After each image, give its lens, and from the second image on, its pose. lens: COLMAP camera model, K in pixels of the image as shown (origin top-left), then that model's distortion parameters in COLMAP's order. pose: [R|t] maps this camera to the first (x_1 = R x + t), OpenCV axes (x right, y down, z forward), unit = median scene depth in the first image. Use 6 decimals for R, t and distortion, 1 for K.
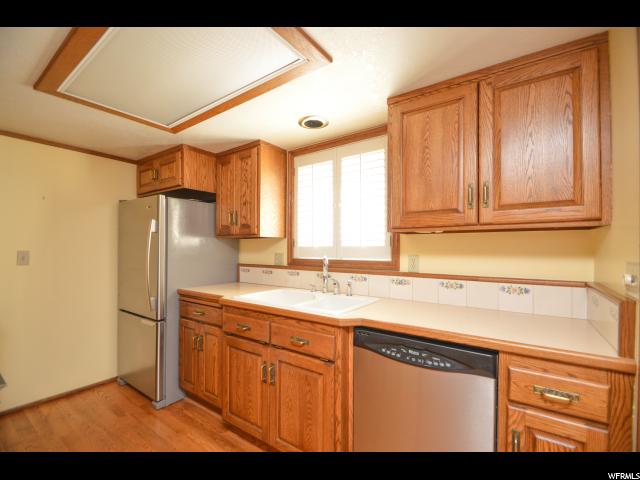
lens RADIAL K [[284.5, 0, 325.7], [0, 284.5, 244.1], [0, 0, 1]] dist [-0.001757, -0.000160]
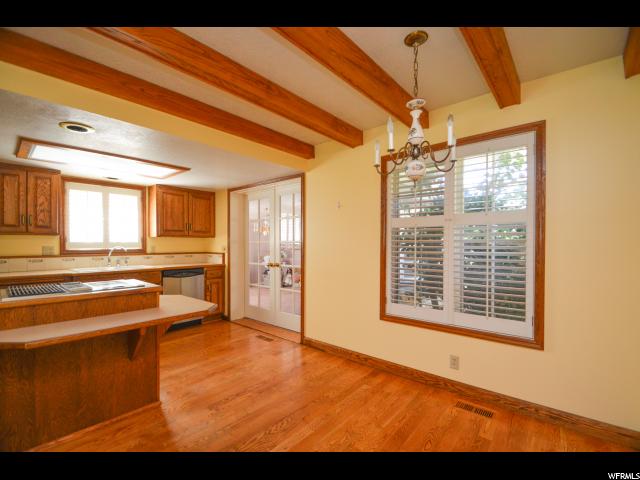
lens RADIAL K [[284.5, 0, 320.2], [0, 284.5, 244.4], [0, 0, 1]] dist [-0.001757, -0.000160]
pose [[0.115269, -0.001227, 0.993334, -1.494454], [-0.009584, 0.999951, 0.002347, 0.005908], [-0.993288, -0.009790, 0.115252, -0.517096]]
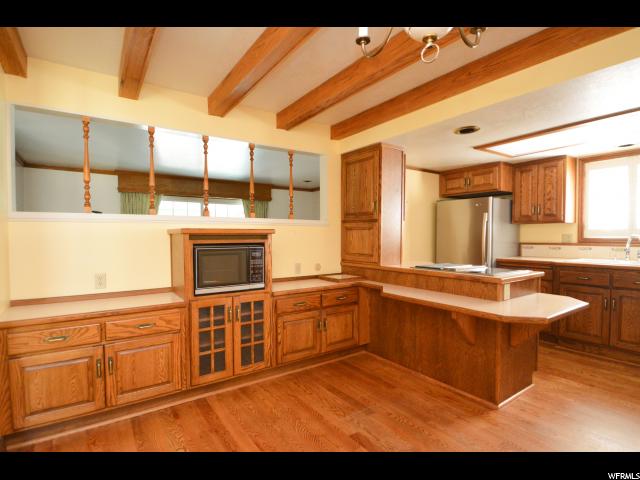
lens RADIAL K [[332.1, 0, 320.7], [0, 332.1, 242.3], [0, 0, 1]] dist [0.001298, -0.001567]
pose [[0.941010, 0.004141, -0.338354, -0.792148], [0.007657, 0.999408, 0.033527, 0.009052], [0.338293, -0.034140, 0.940421, -0.967758]]
